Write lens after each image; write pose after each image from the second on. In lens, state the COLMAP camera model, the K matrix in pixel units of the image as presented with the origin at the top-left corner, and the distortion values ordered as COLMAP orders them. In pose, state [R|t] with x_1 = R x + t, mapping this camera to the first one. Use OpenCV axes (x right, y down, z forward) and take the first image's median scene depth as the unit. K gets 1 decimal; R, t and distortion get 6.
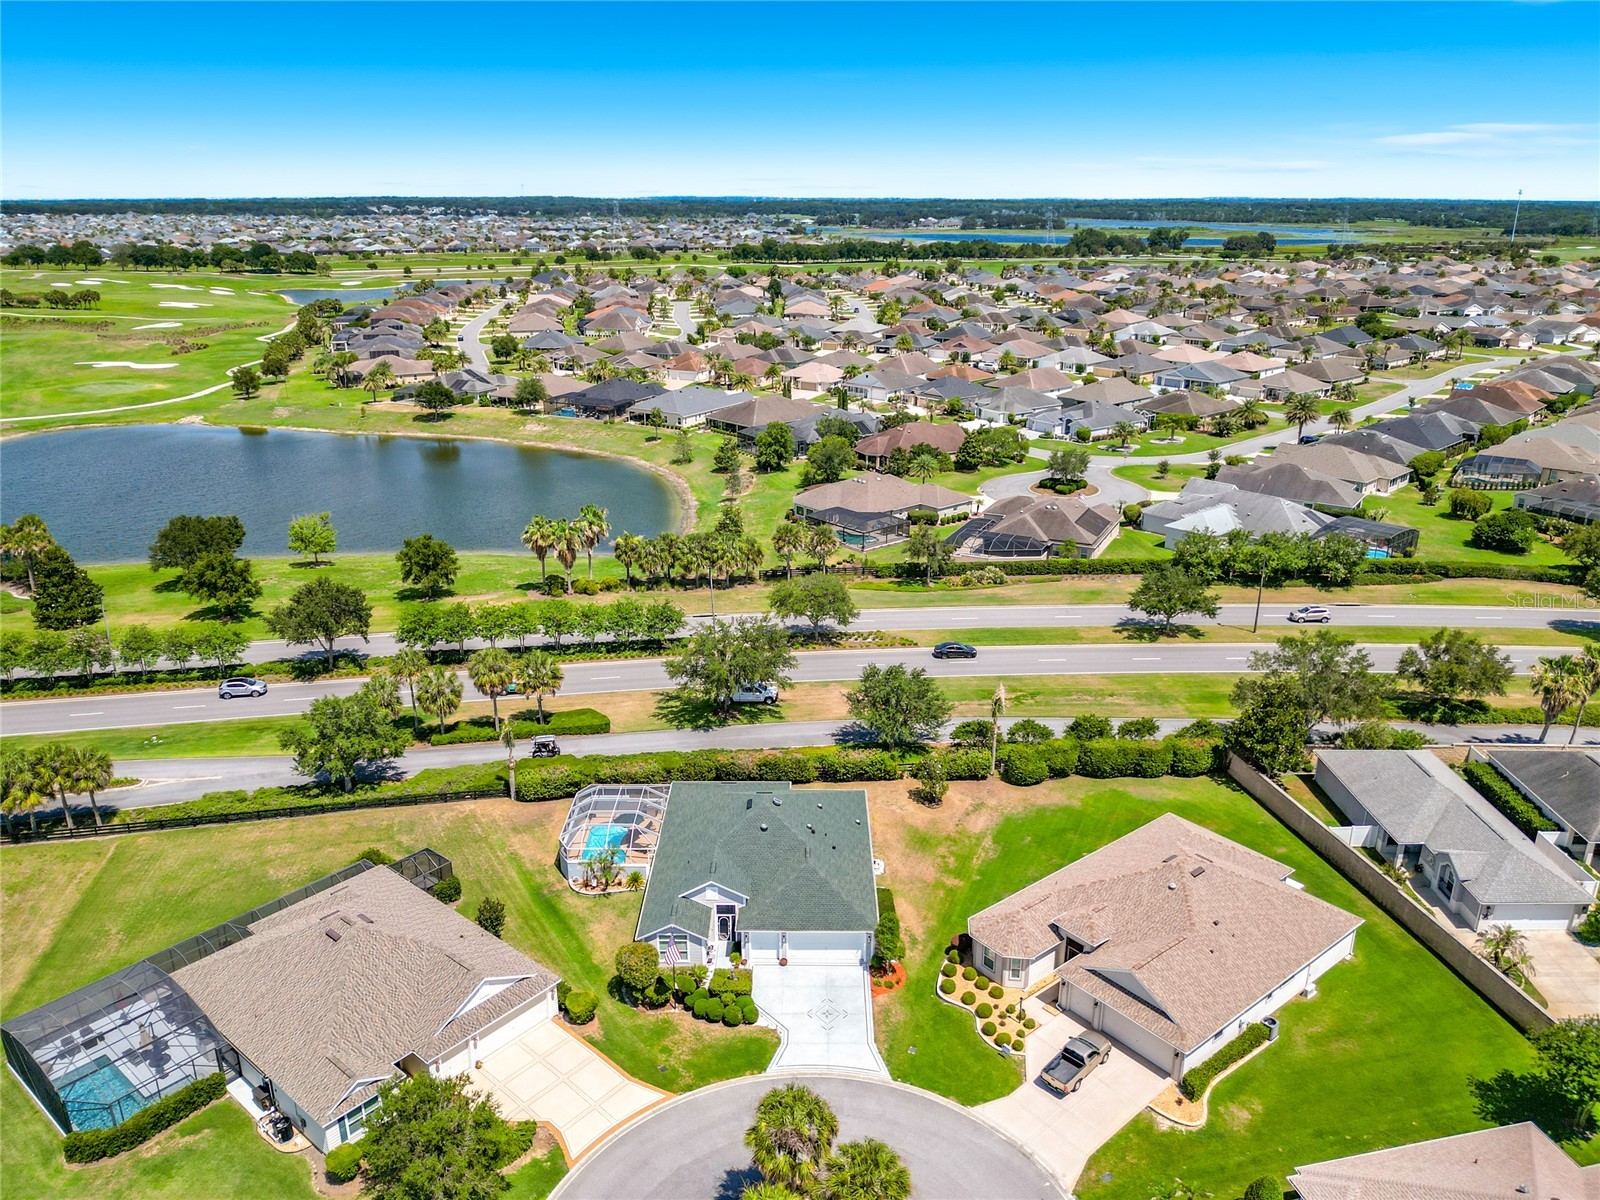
lens RADIAL K [[1165.7, 0, 800.0], [0, 1165.7, 600.0], [0, 0, 1]] dist [0.049251, -0.091732]
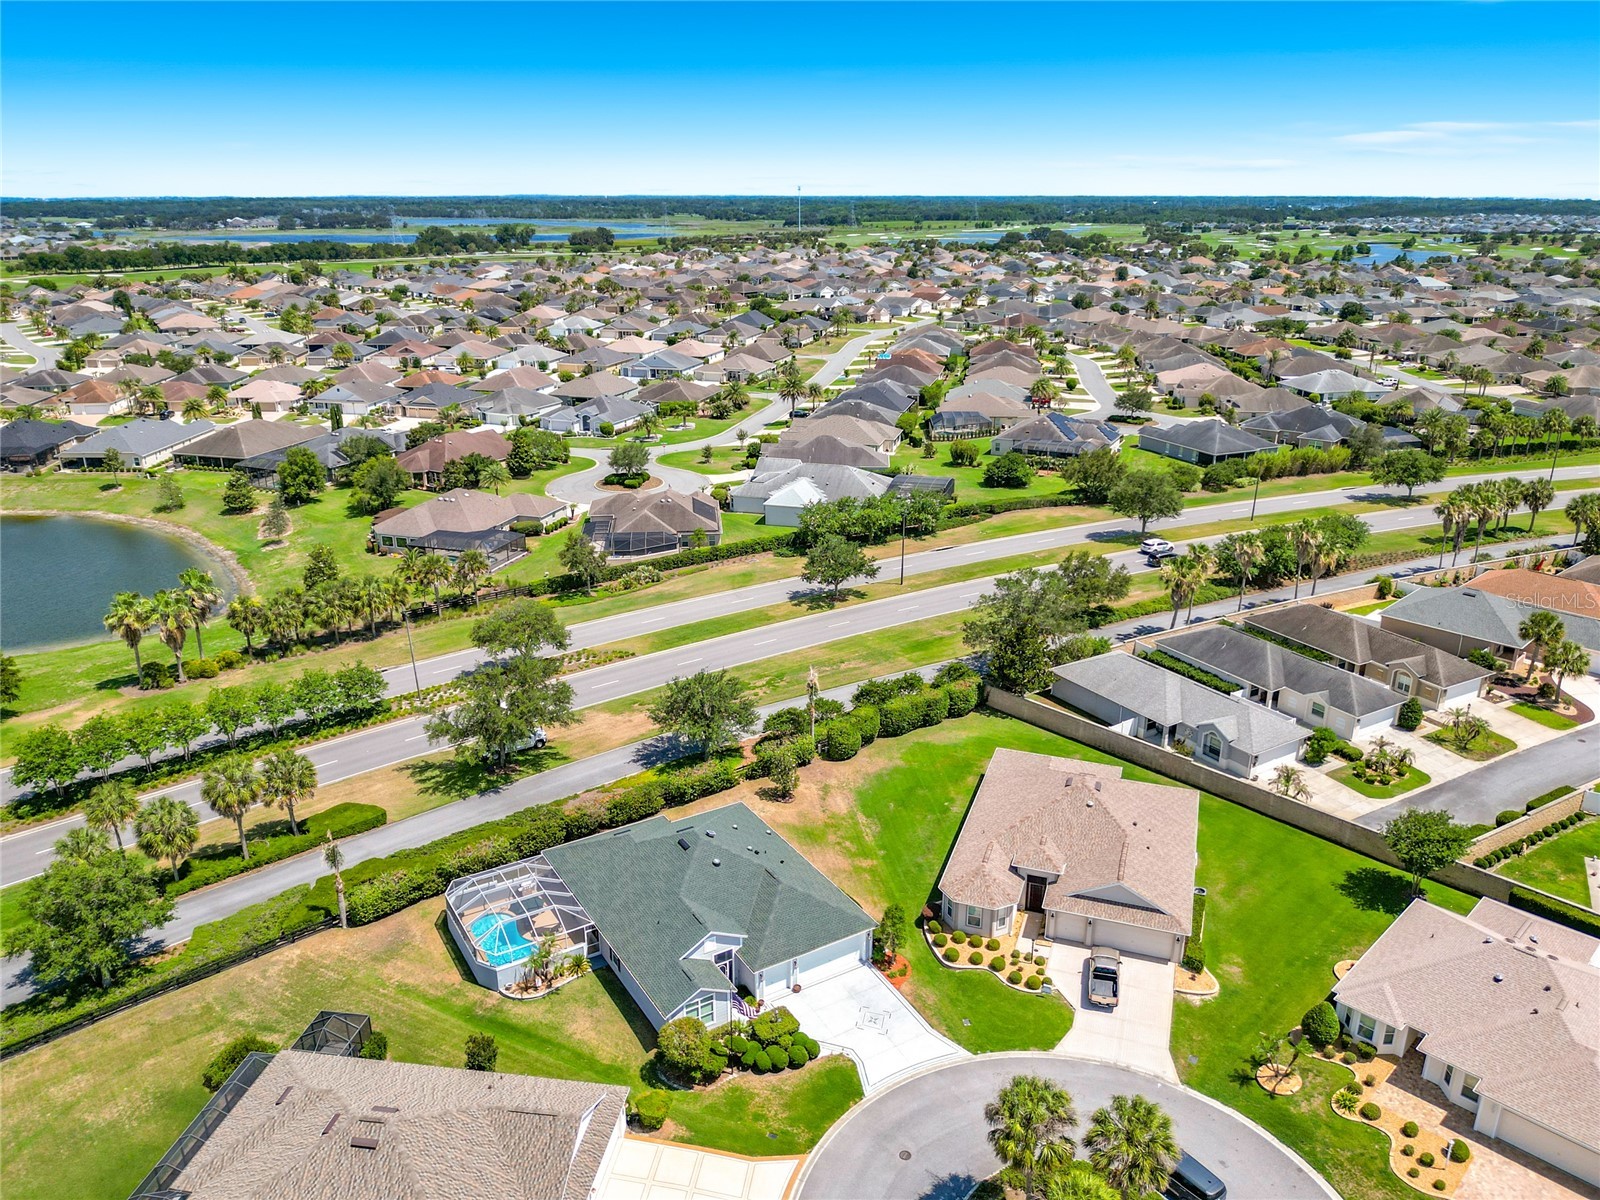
lens RADIAL K [[1164.4, 0, 800.0], [0, 1164.4, 600.0], [0, 0, 1]] dist [0.039926, -0.088047]
pose [[0.849319, -0.174401, 0.498238, -0.321974], [0.173152, 0.983668, 0.049156, -0.037495], [-0.498674, 0.044522, 0.865646, 0.115555]]
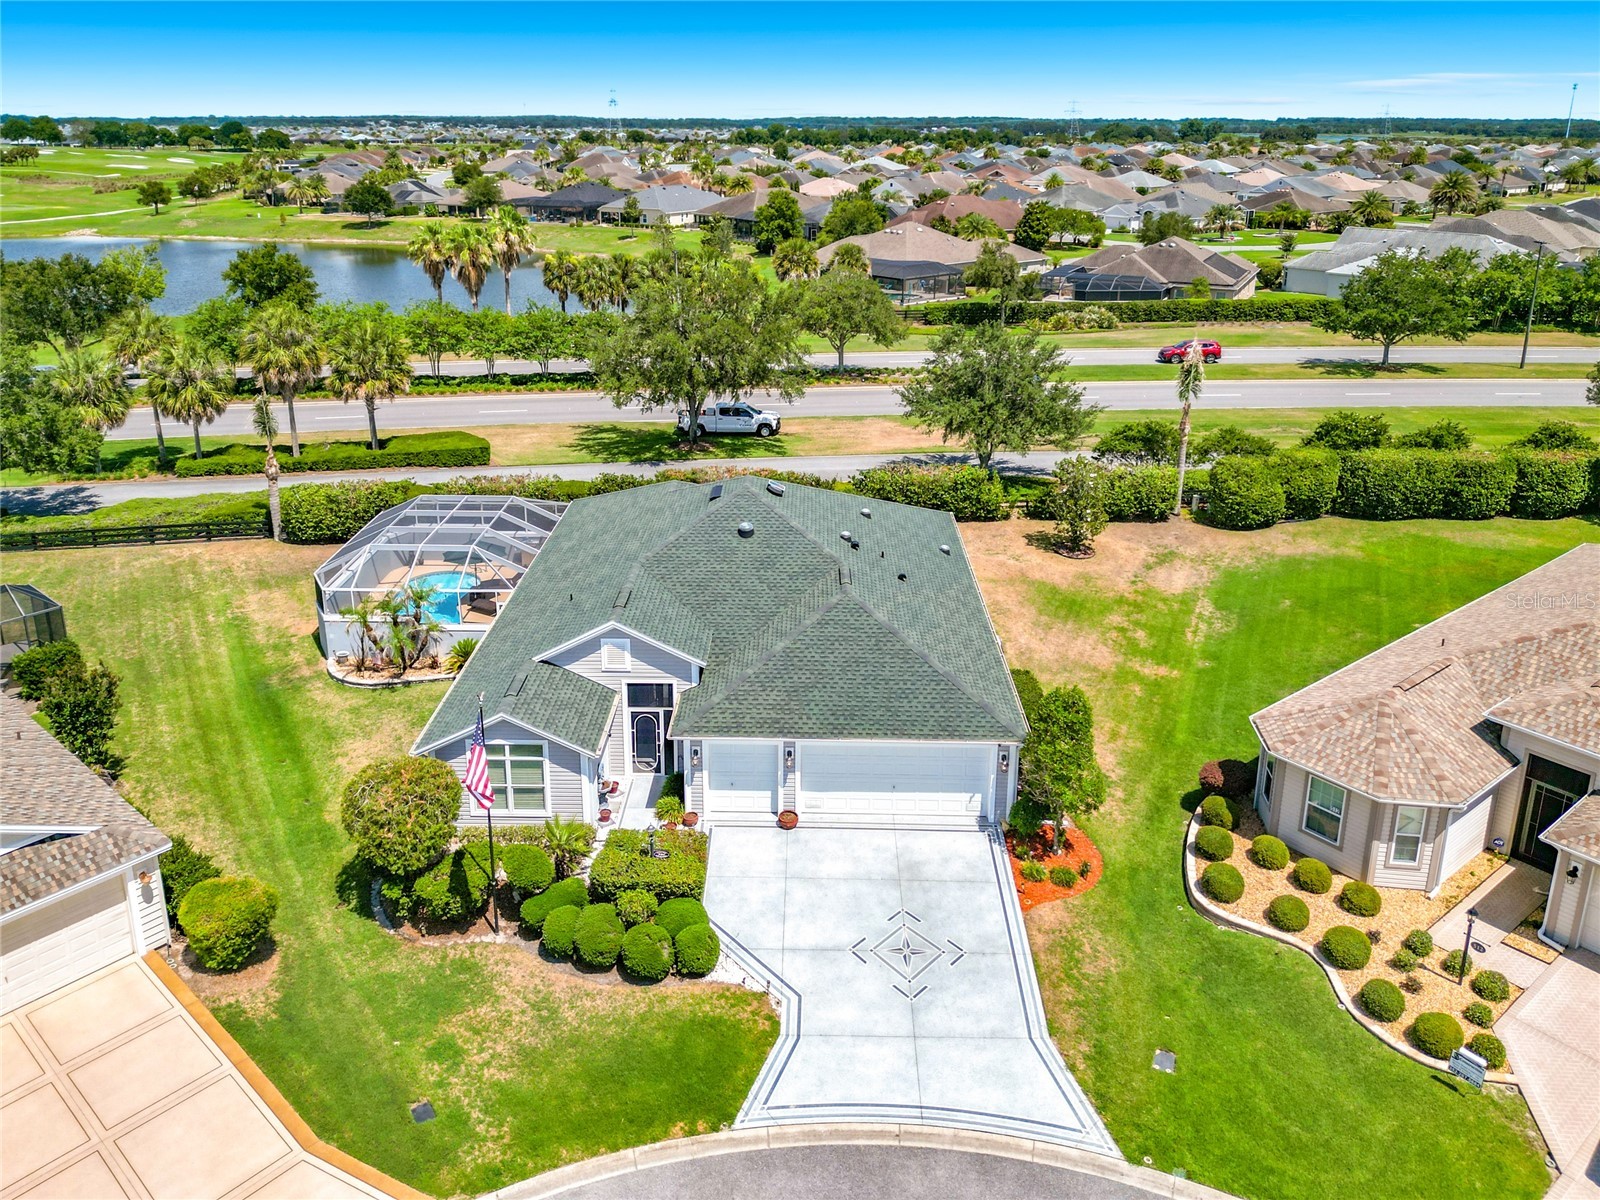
lens RADIAL K [[1200.5, 0, 781.8], [0, 1200.5, 462.0], [0, 0, 1]] dist [0.004062, -0.000523]
pose [[0.999798, 0.004869, -0.019479, -0.006534], [-0.006072, 0.998047, -0.062167, 0.157997], [0.019139, 0.062272, 0.997876, 0.433634]]
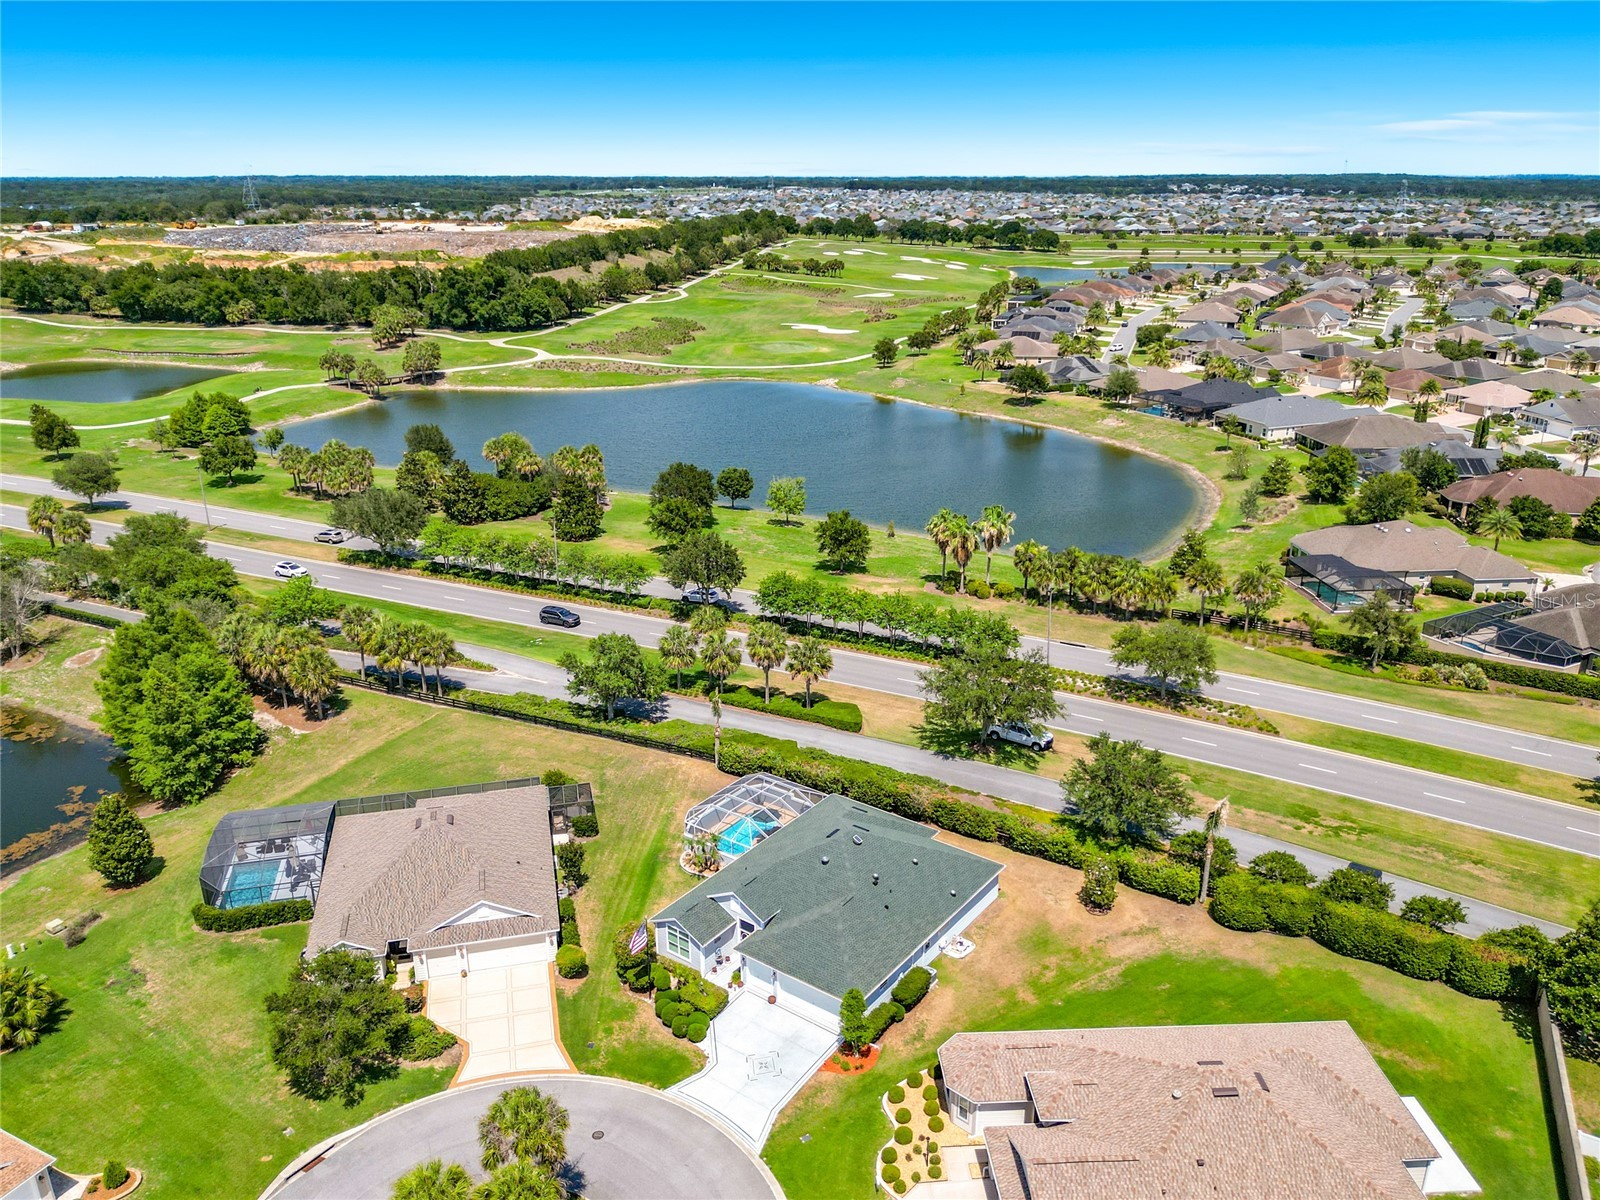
lens RADIAL K [[1212.6, 0, 800.0], [0, 1212.6, 600.0], [0, 0, 1]] dist [0.051521, -0.100204]
pose [[0.805783, 0.193958, -0.559549, 0.364375], [-0.191347, 0.979437, 0.063953, -0.054000], [0.560447, 0.055536, 0.826326, 0.136928]]
